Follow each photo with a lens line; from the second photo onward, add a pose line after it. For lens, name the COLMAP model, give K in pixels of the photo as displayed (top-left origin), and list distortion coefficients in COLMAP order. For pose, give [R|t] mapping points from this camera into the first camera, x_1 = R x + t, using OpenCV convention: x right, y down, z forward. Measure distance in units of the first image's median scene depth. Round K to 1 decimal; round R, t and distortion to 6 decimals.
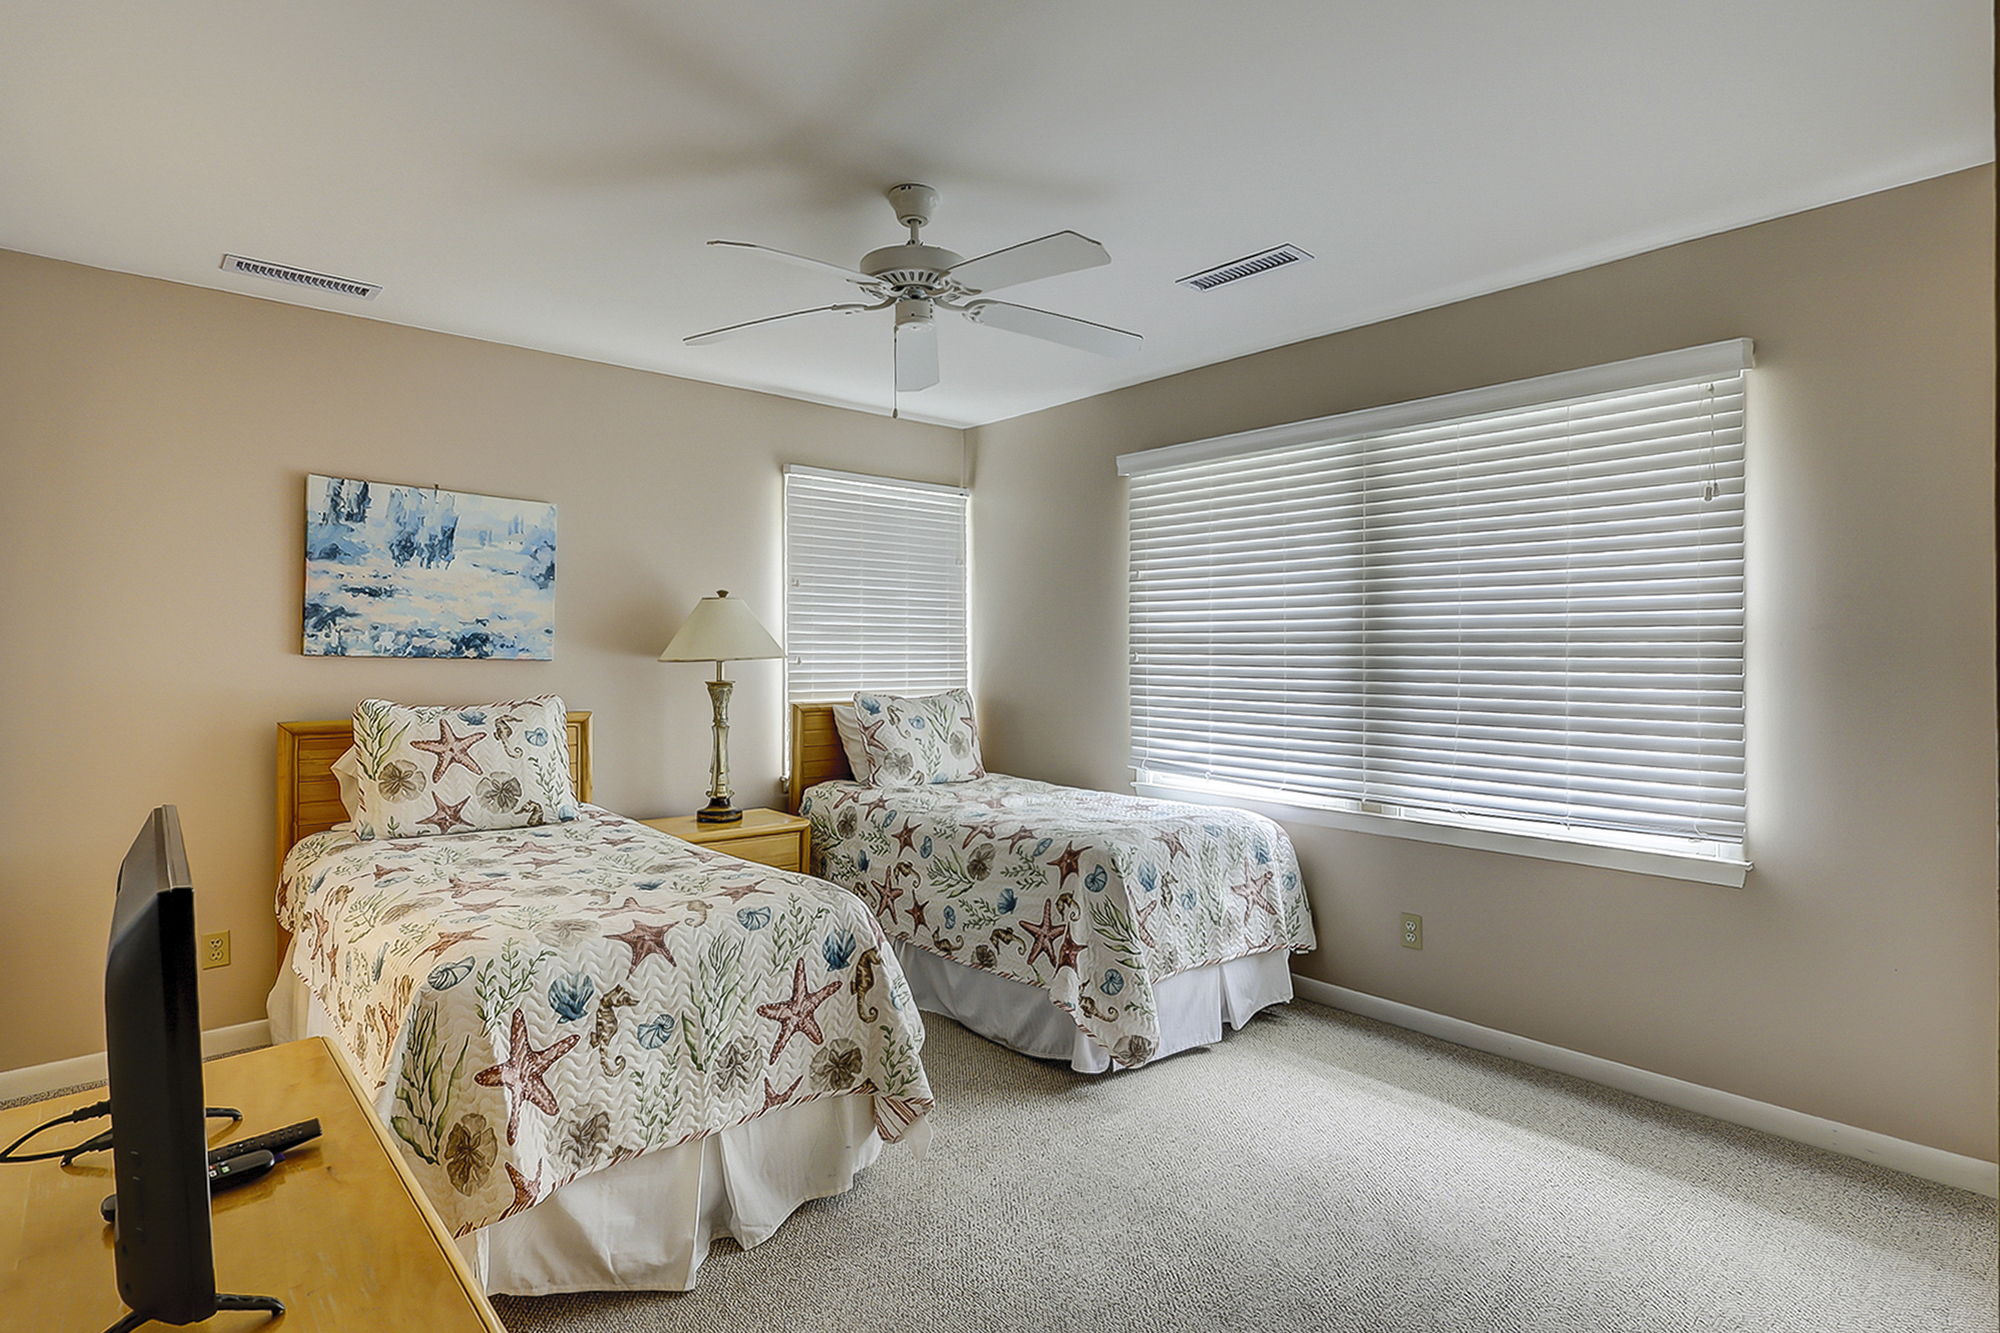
lens RADIAL K [[1004.4, 0, 949.3], [0, 1004.4, 654.9], [0, 0, 1]] dist [0.025406, 0.000212]
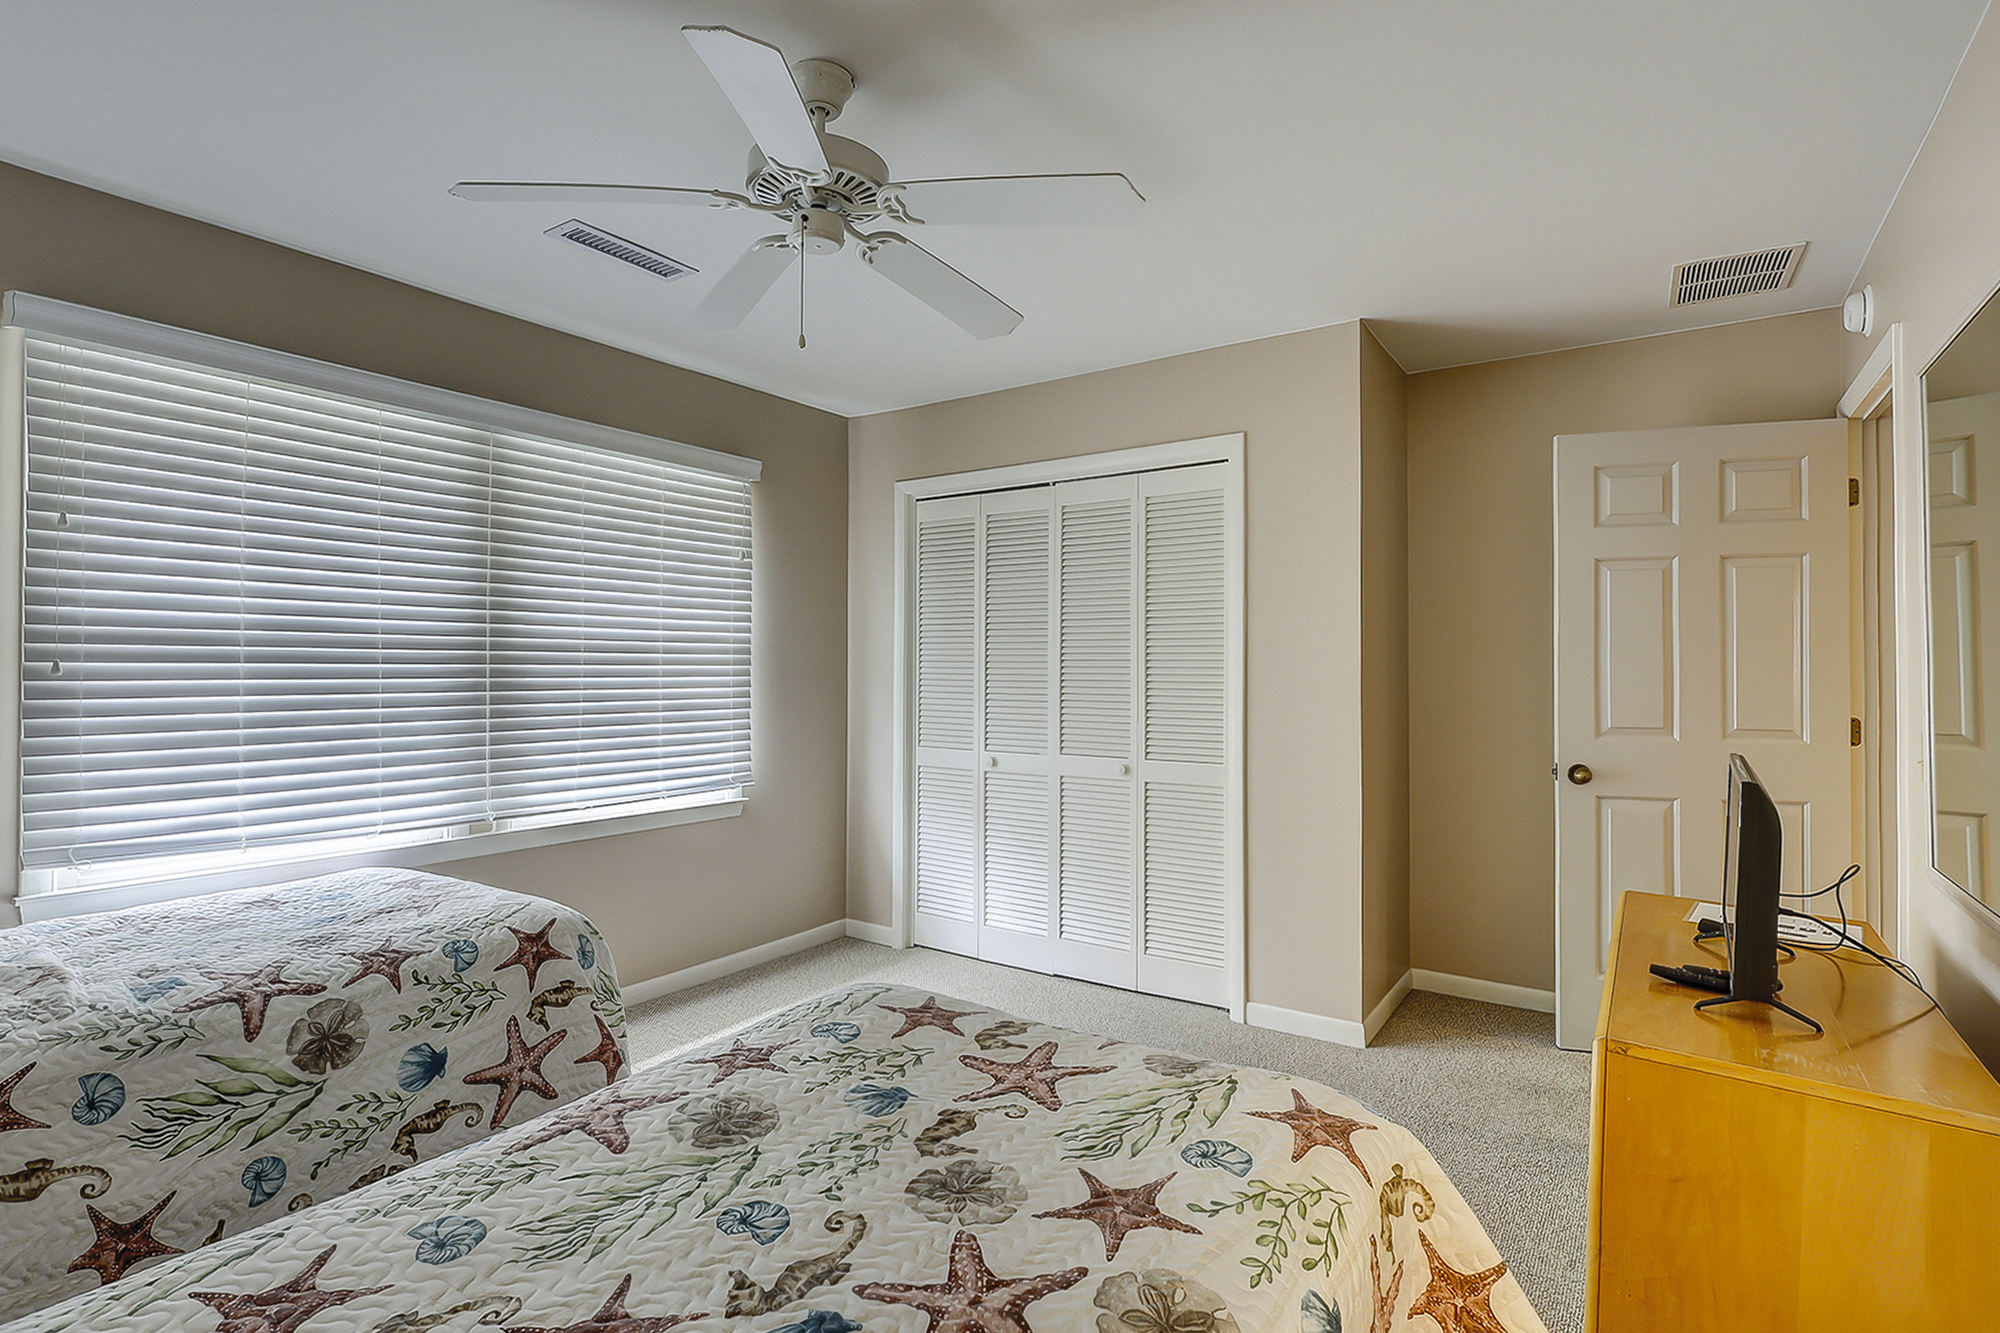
lens RADIAL K [[970.2, 0, 1020.4], [0, 970.2, 655.5], [0, 0, 1]] dist [0.010129, 0.000315]
pose [[-0.270908, 0.011749, 0.962534, -0.583461], [0.004293, 0.999930, -0.010997, 0.004886], [-0.962596, 0.001152, -0.270940, 0.775079]]
